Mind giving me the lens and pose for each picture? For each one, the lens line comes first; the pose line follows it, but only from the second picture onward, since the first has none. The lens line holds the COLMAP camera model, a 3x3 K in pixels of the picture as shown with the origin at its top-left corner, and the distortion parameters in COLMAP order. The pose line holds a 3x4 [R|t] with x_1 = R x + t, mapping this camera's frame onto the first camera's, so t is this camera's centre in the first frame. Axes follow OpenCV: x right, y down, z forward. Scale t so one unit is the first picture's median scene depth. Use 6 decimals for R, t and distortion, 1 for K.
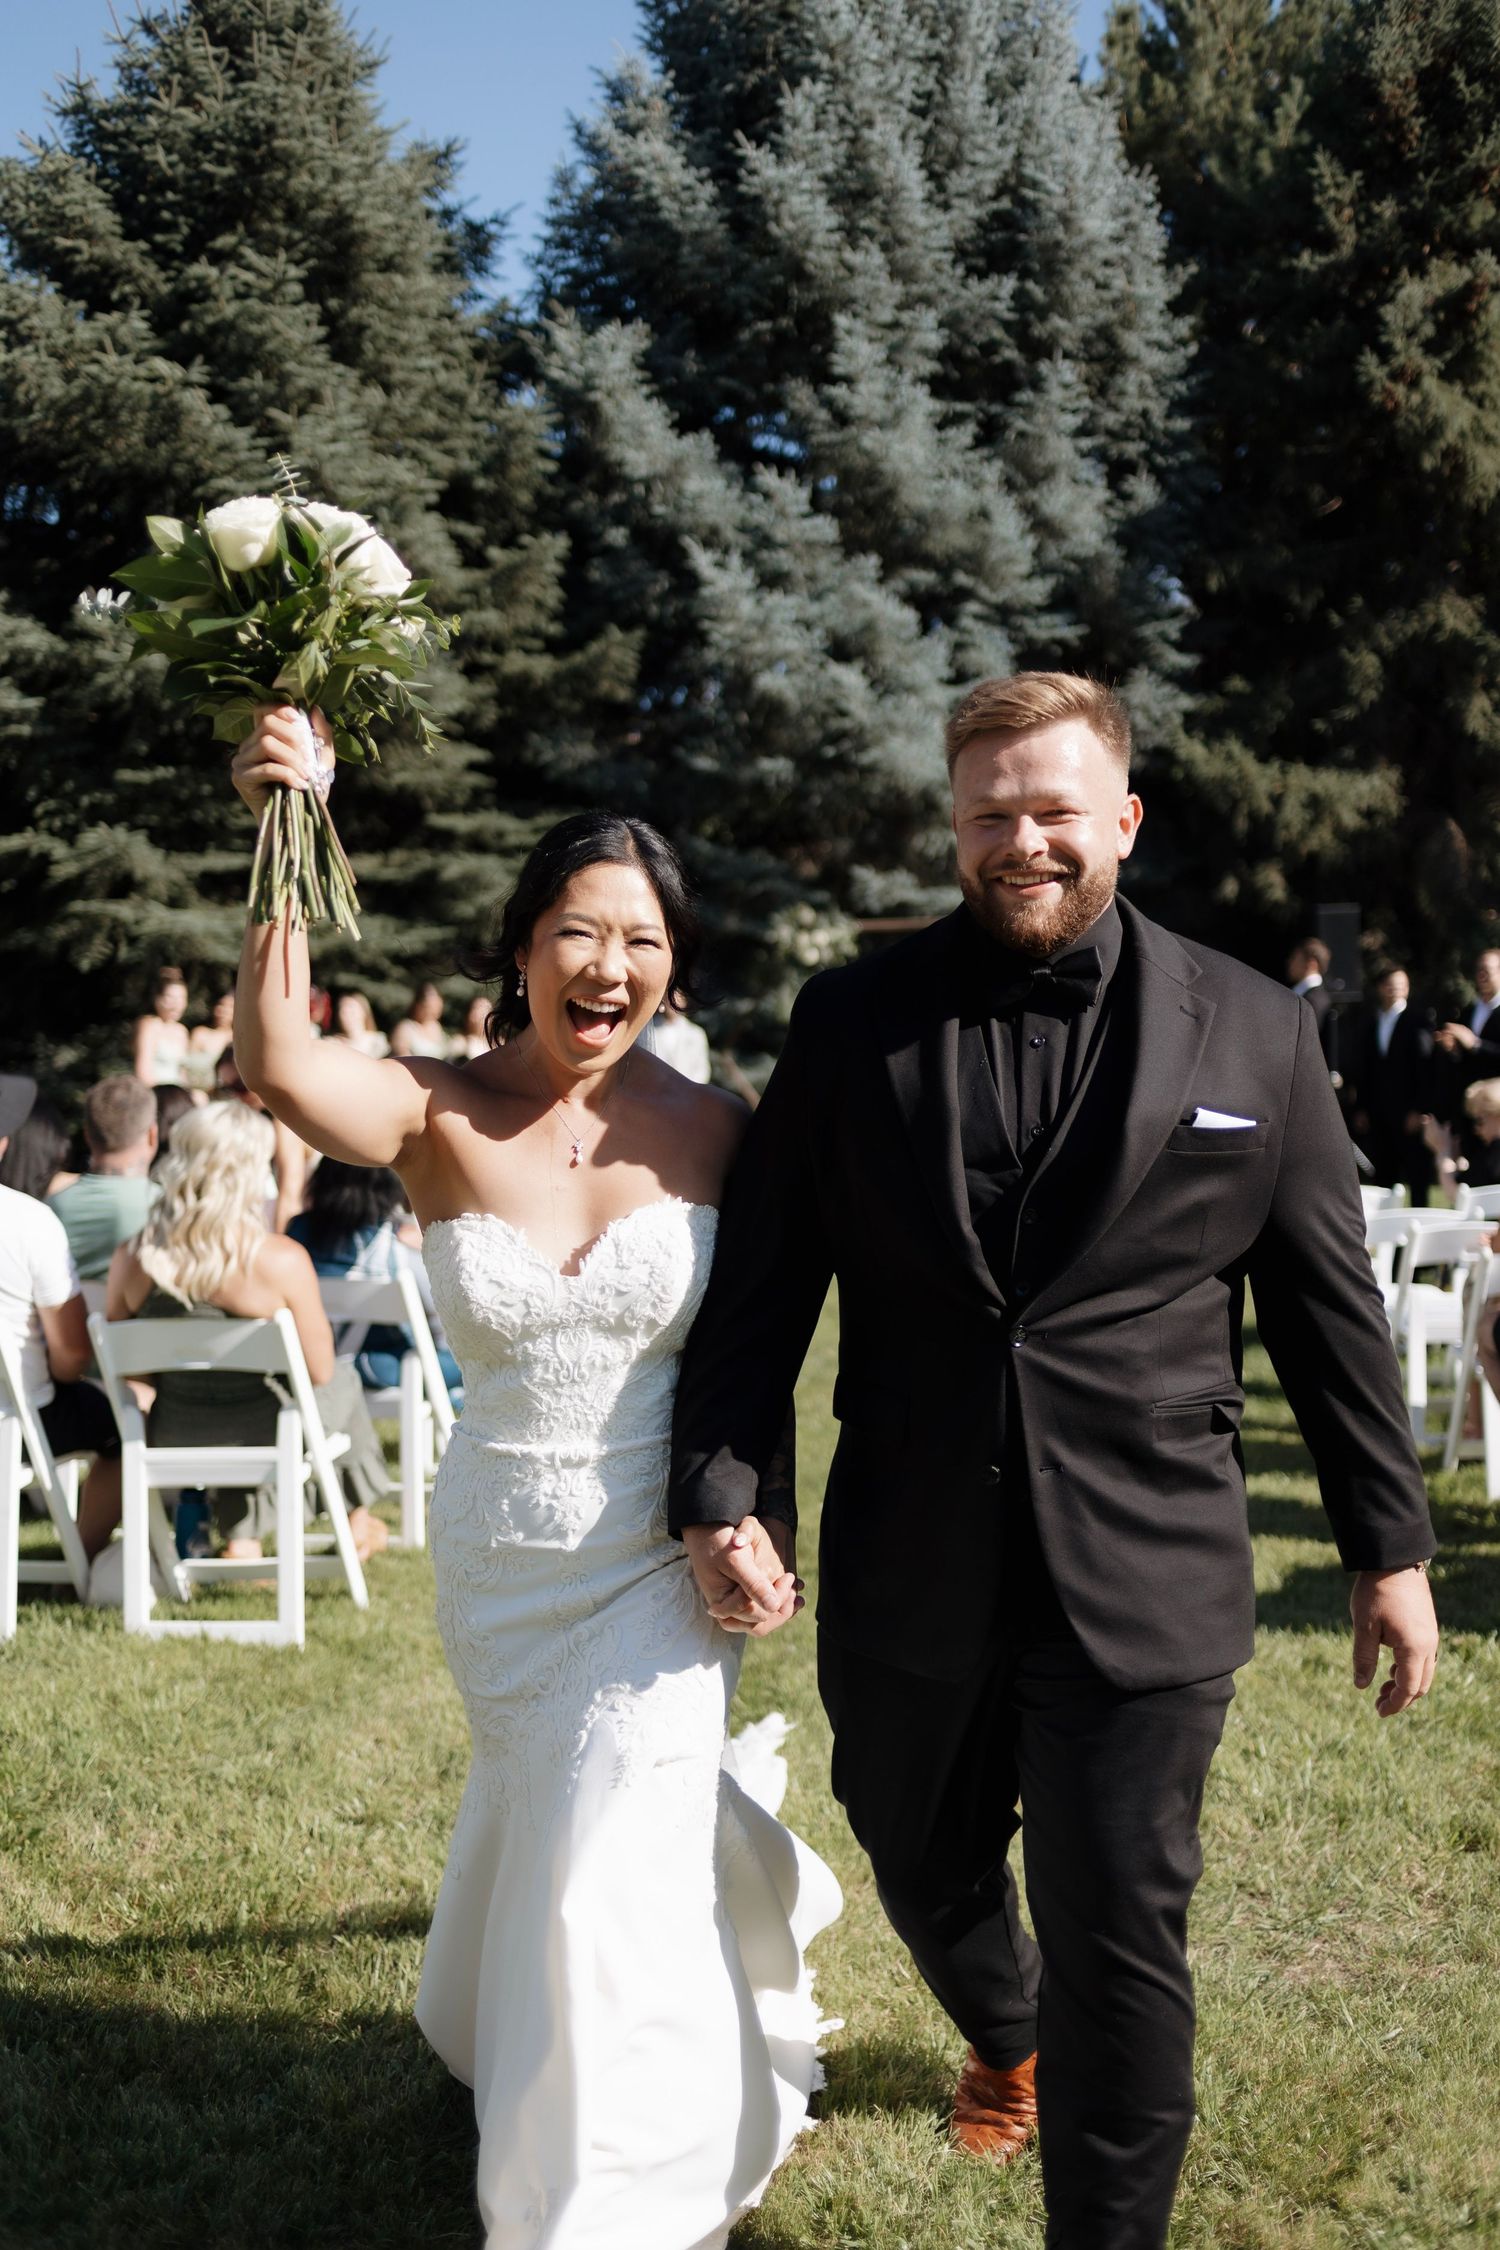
lens RADIAL K [[2631.8, 0, 793.1], [0, 2631.8, 1161.3], [0, 0, 1]] dist [-0.009169, -0.061006]
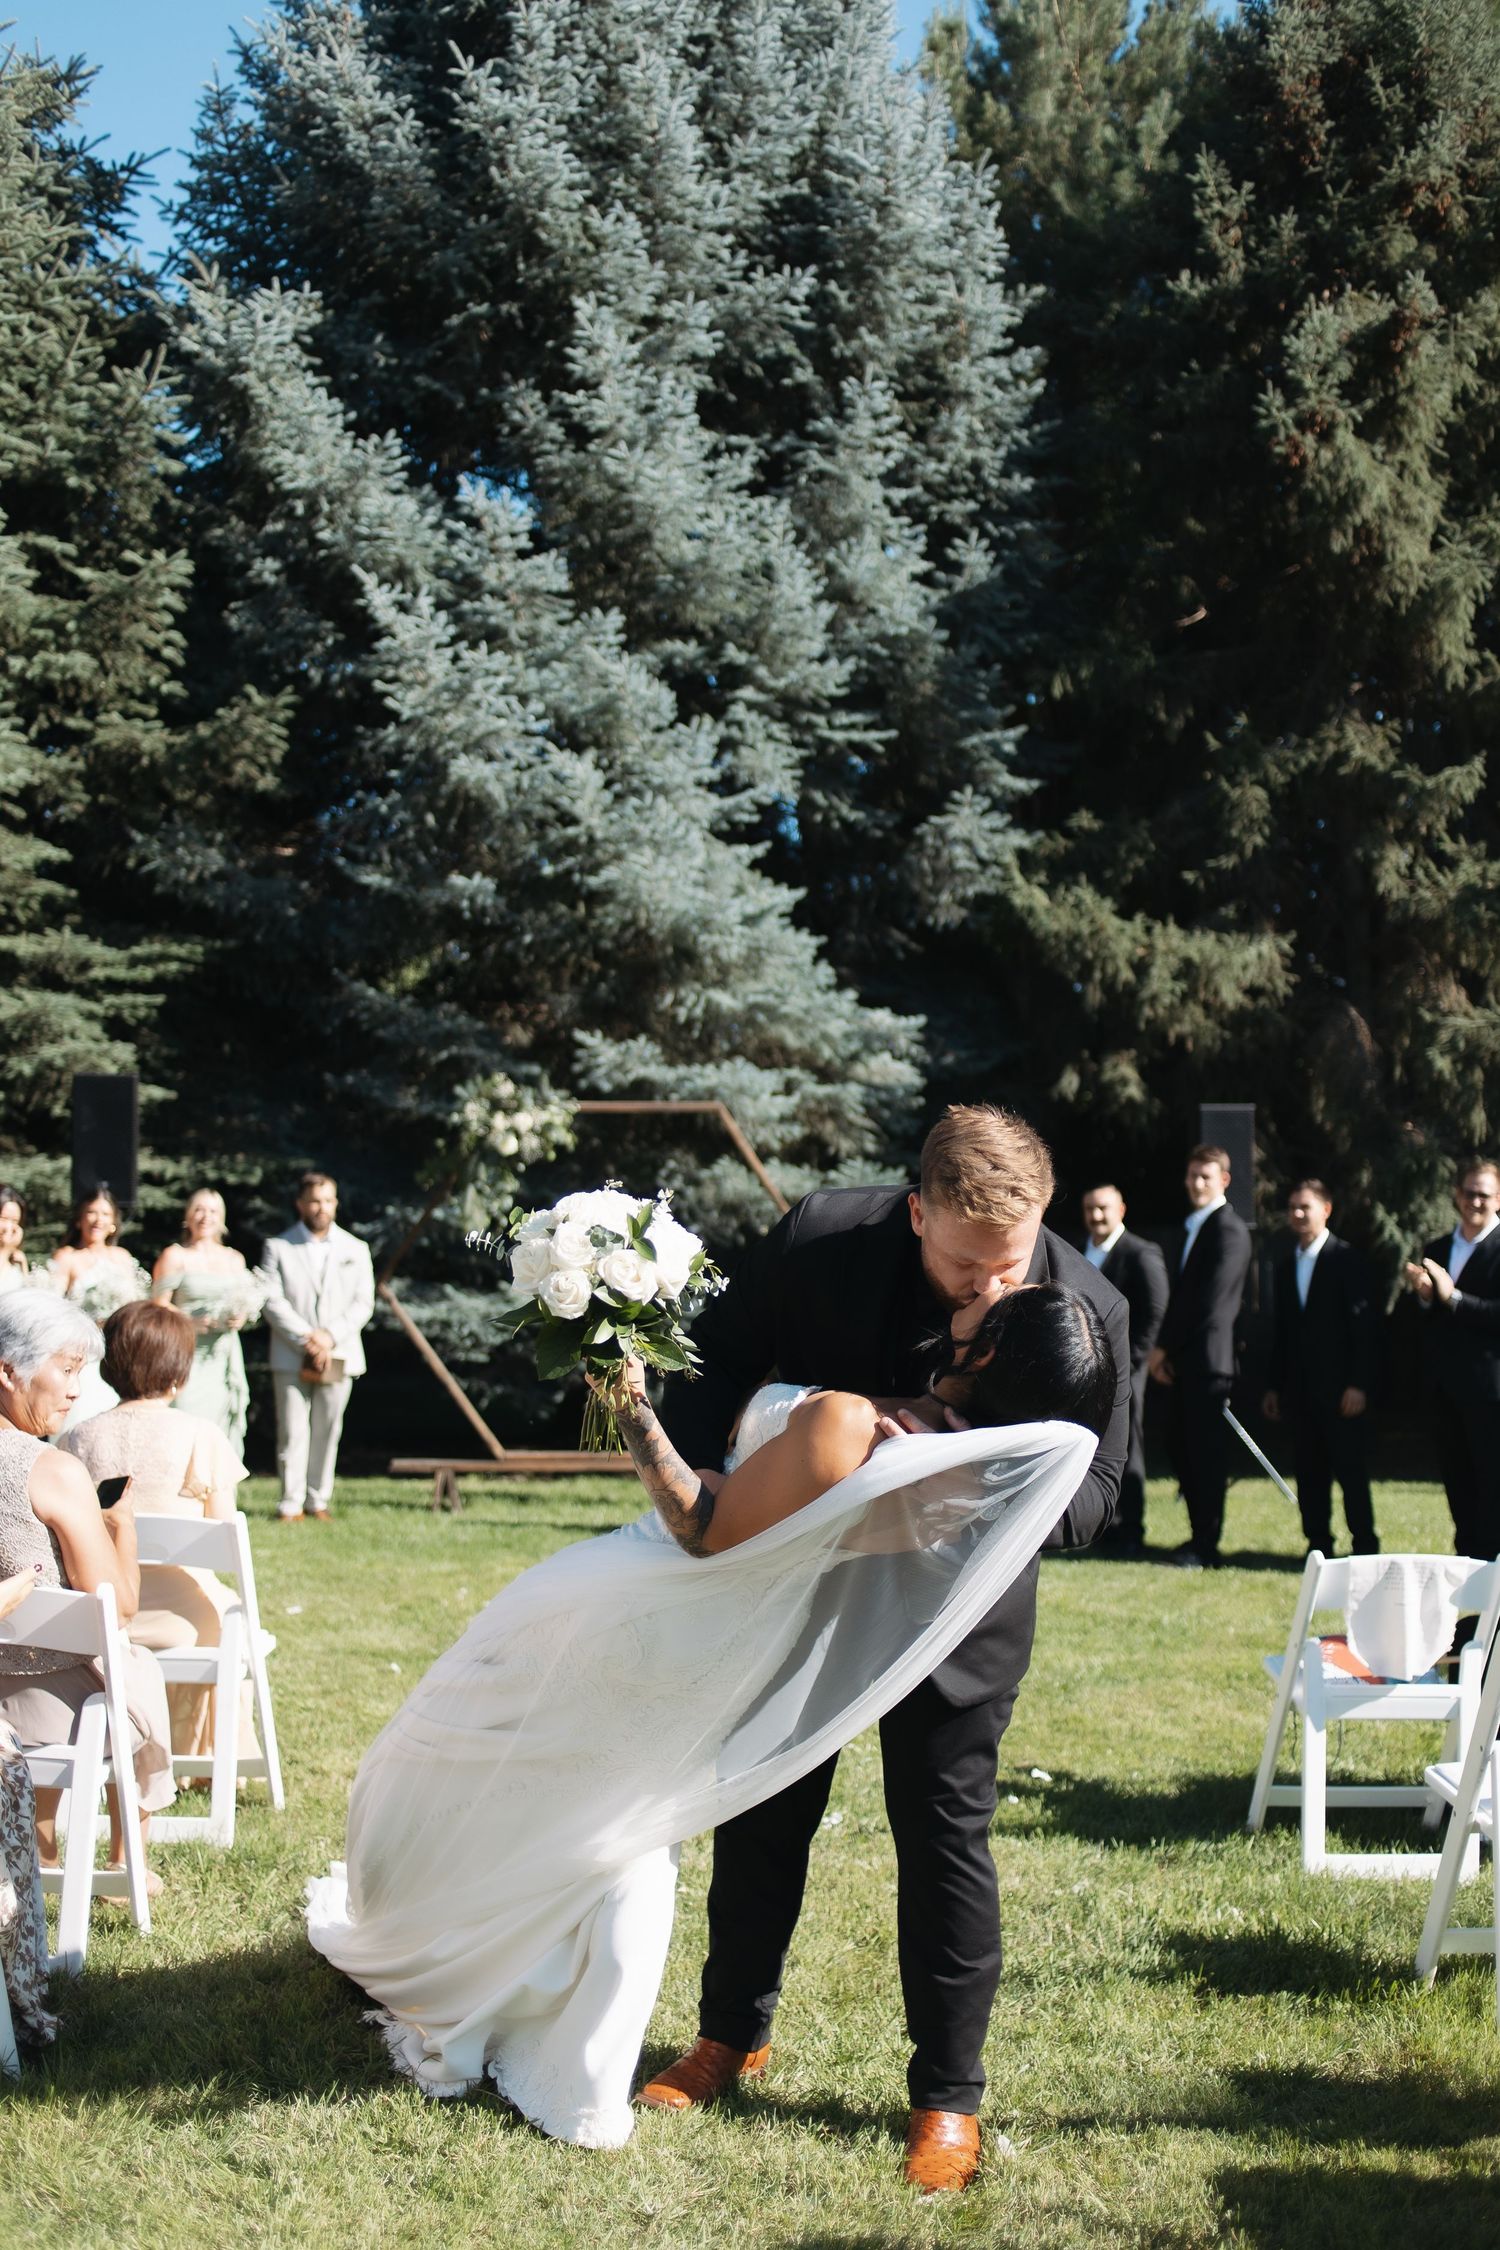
lens RADIAL K [[2631.8, 0, 793.1], [0, 2631.8, 1161.3], [0, 0, 1]] dist [-0.009169, -0.061006]
pose [[0.995107, 0.031954, 0.093495, 0.015314], [-0.023639, 0.995776, -0.088726, -0.011717], [-0.095935, 0.086081, 0.991658, 0.265400]]
